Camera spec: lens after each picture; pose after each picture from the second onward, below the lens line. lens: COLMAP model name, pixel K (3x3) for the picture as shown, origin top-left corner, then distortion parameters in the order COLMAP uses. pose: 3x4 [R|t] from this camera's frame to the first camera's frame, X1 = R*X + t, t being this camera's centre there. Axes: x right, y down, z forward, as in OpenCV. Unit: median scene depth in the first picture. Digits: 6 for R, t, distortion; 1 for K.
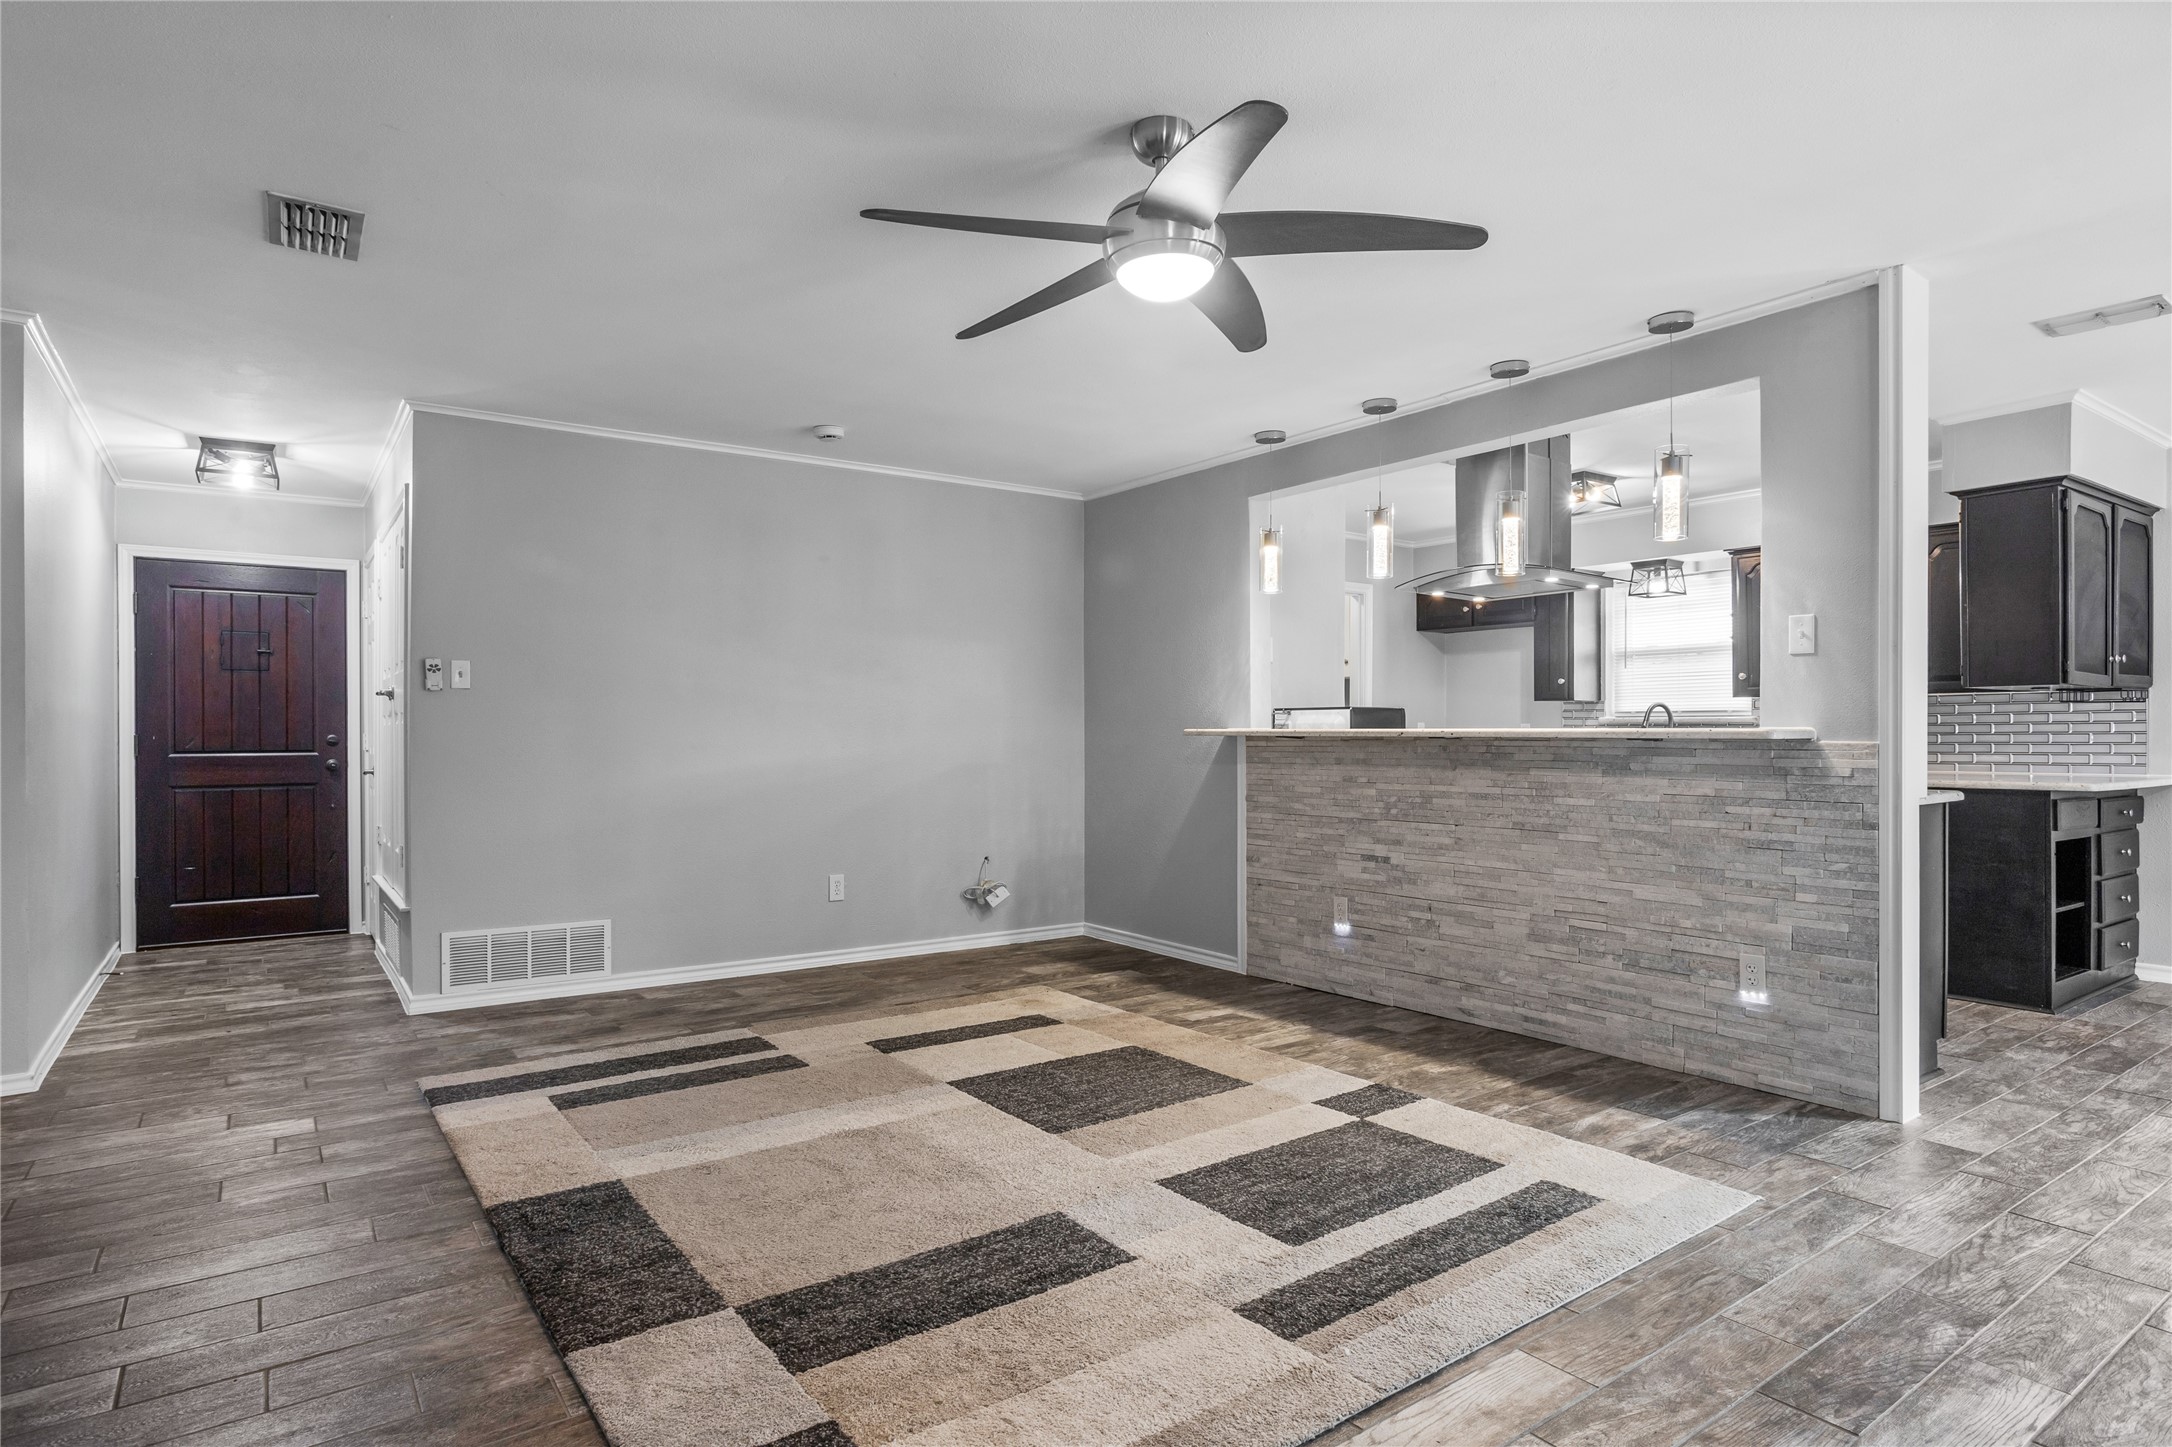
lens RADIAL K [[1173.2, 0, 1091.5], [0, 1173.2, 728.1], [0, 0, 1]] dist [-0.035464, 0.017799]
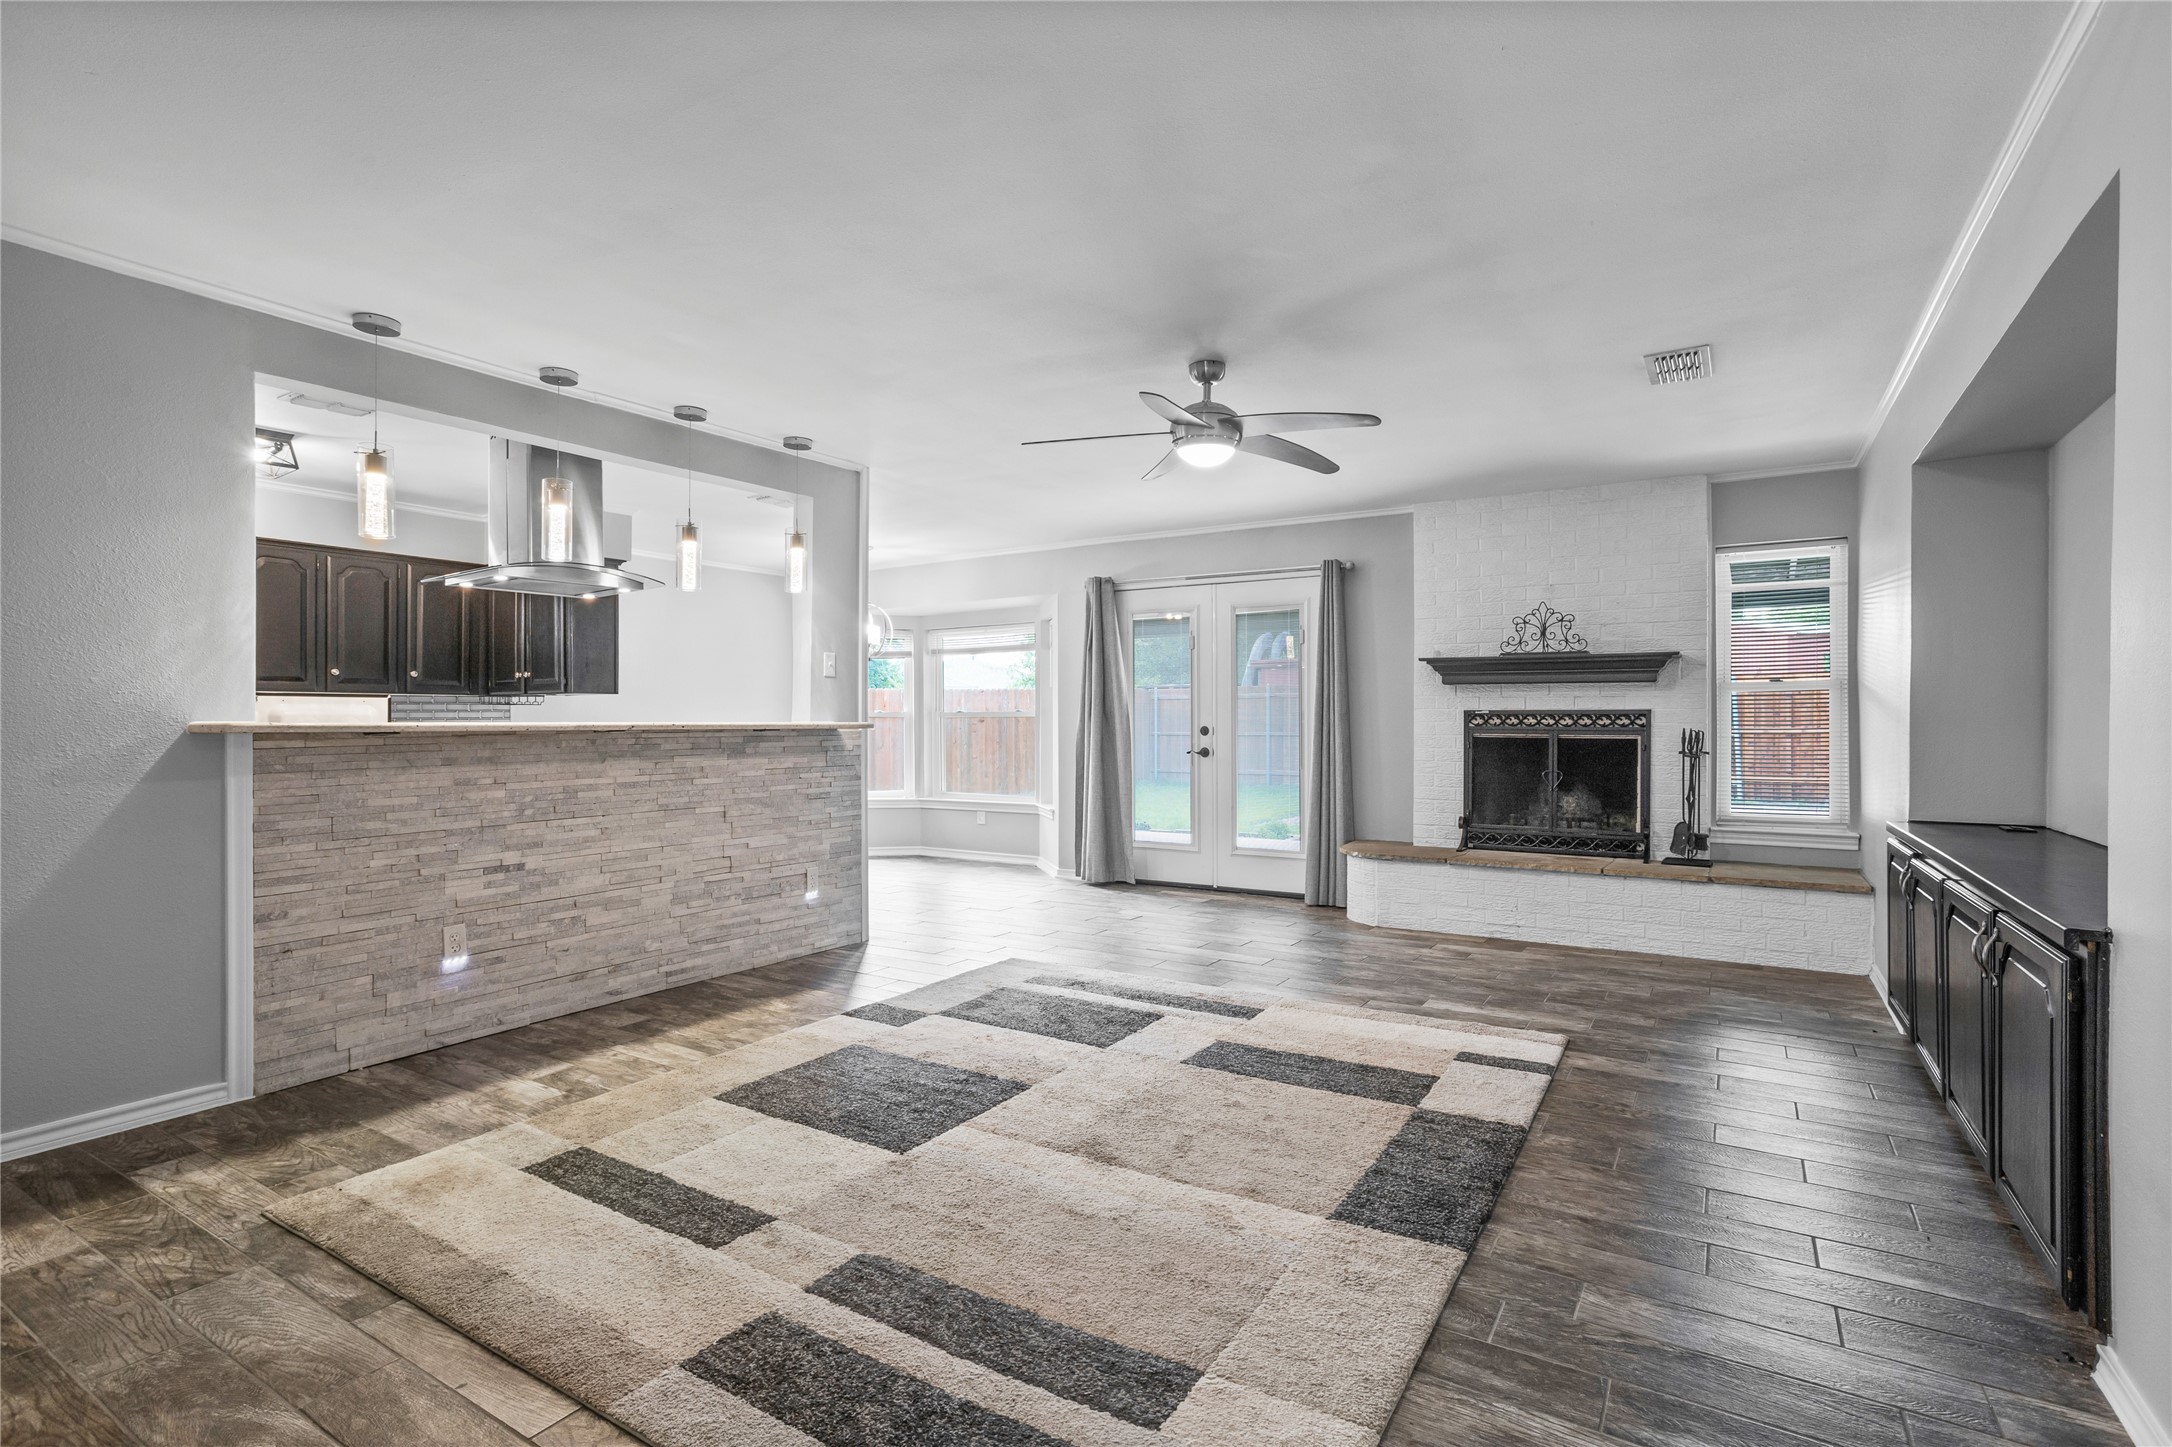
lens RADIAL K [[1050.6, 0, 1084.2], [0, 1050.6, 712.8], [0, 0, 1]] dist [-0.016842, 0.012804]
pose [[-0.369981, 0.009596, 0.928990, -0.735954], [-0.001971, 0.999936, -0.011114, 0.001776], [-0.929037, -0.005943, -0.369938, 0.991861]]
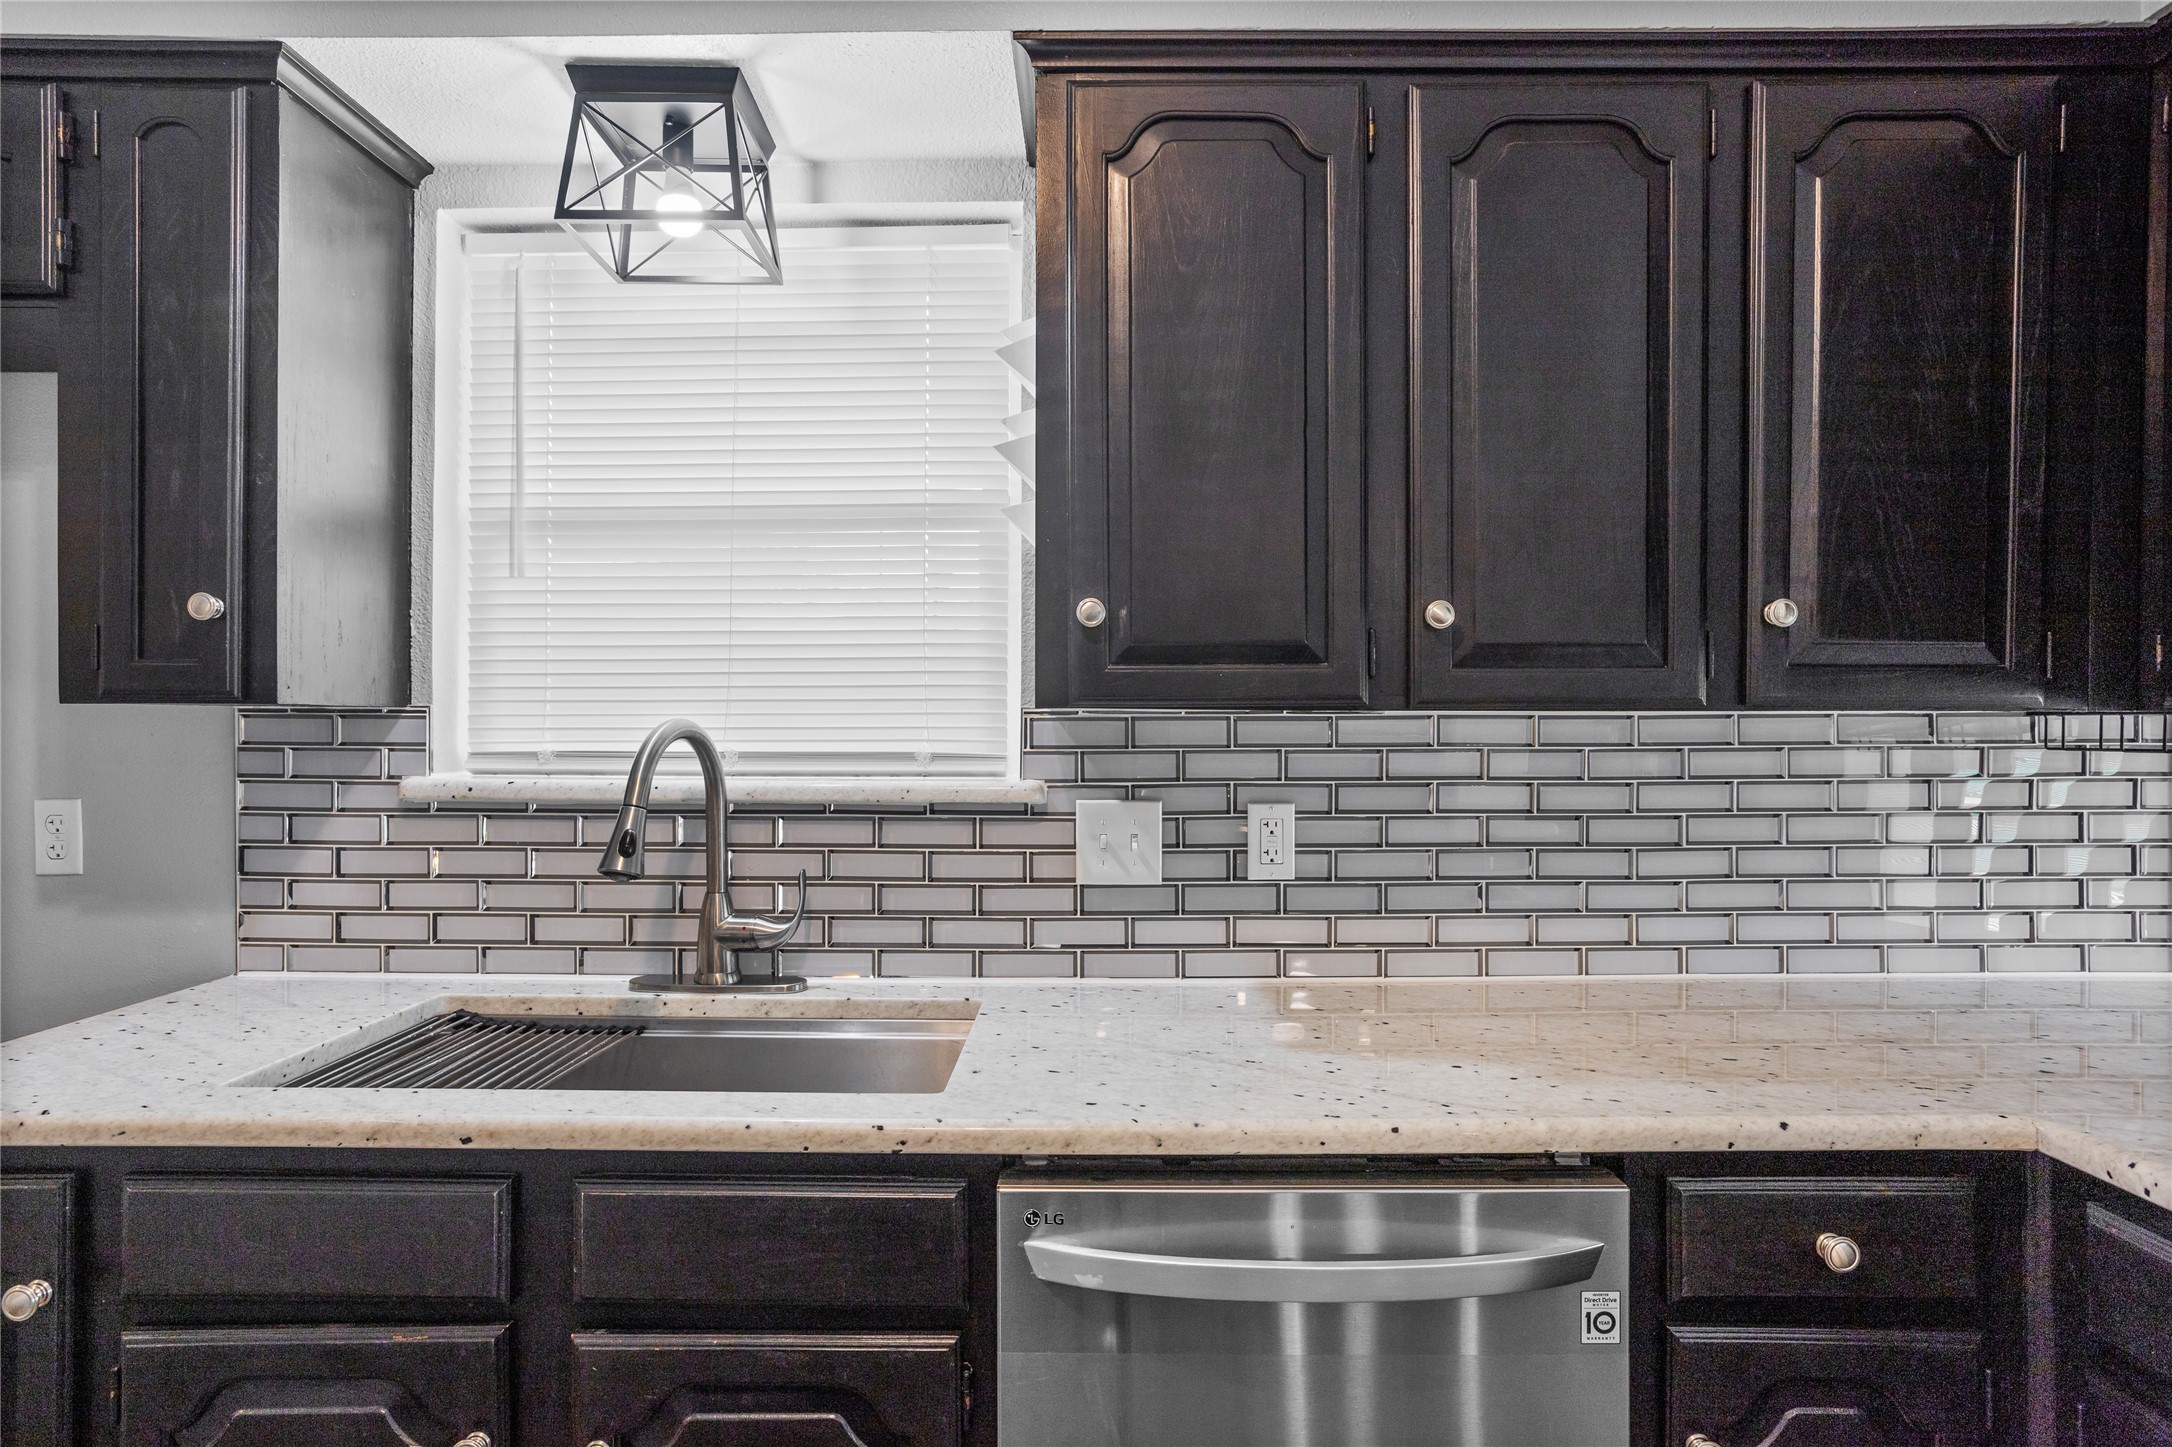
lens RADIAL K [[1248.5, 0, 1085.6], [0, 1248.5, 723.1], [0, 0, 1]] dist [-0.002522, 0.000643]
pose [[0.595922, -0.004766, 0.803029, 0.540156], [-0.000457, 0.999980, 0.006274, -0.036347], [-0.803043, -0.004106, 0.595908, 1.265834]]
